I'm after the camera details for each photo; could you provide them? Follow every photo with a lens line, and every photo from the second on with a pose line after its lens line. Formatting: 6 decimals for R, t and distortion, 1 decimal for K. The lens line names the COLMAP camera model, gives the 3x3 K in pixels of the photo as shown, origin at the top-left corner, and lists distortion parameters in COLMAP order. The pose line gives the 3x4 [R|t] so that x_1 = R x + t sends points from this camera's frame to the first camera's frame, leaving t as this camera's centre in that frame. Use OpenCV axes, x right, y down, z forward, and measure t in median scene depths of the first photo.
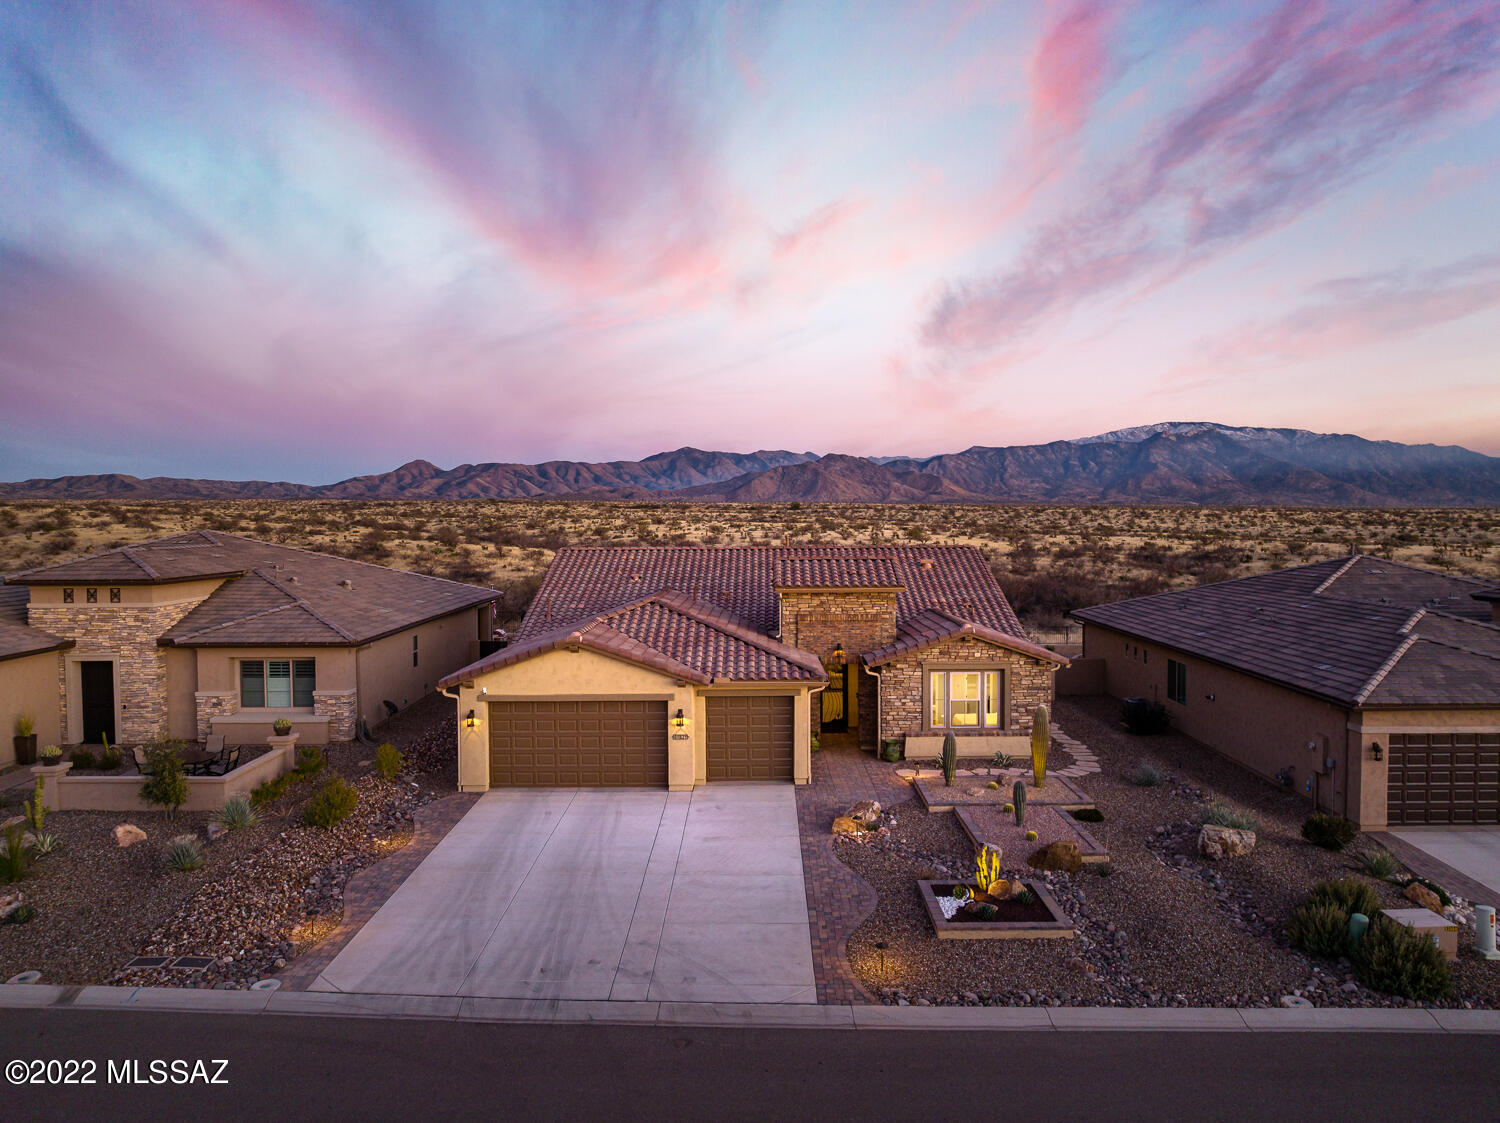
lens RADIAL K [[1059.5, 0, 746.2], [0, 1059.5, 560.6], [0, 0, 1]] dist [-0.033175, -0.005177]
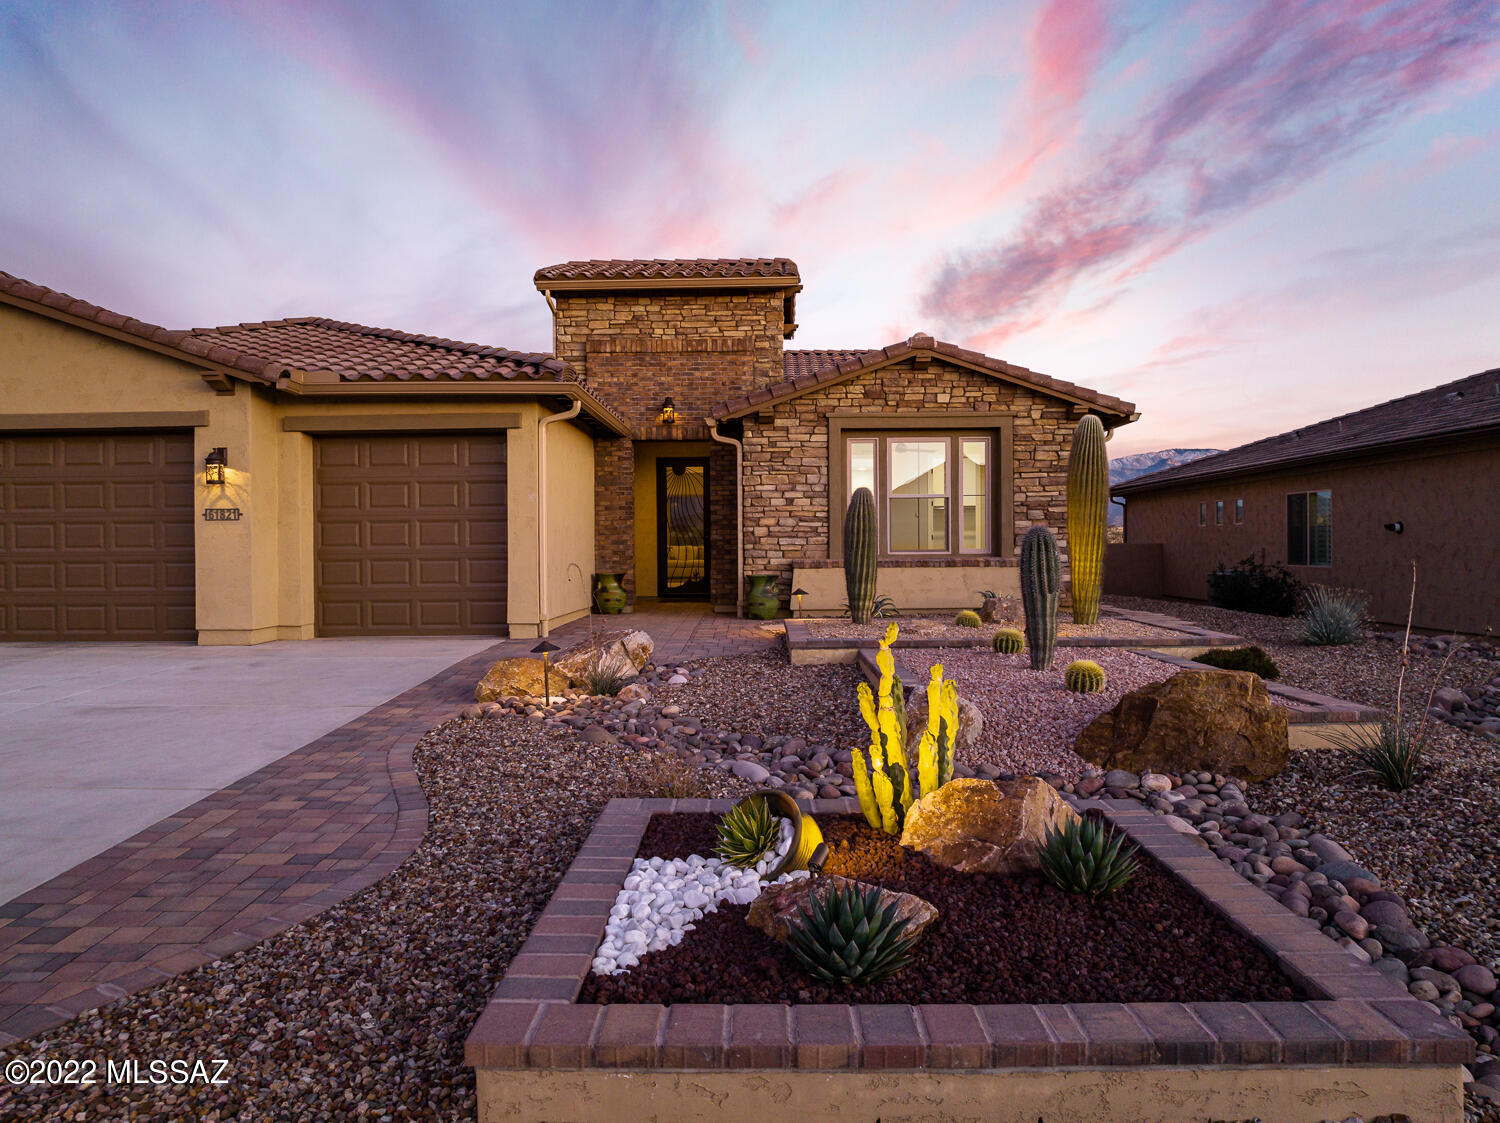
lens RADIAL K [[1059.5, 0, 752.5], [0, 1059.5, 559.2], [0, 0, 1]] dist [-0.033175, -0.005177]
pose [[1.000000, 0.000240, 0.000132, 0.147708], [-0.000236, 0.999614, -0.027767, 0.195853], [-0.000139, 0.027767, 0.999614, 0.584504]]
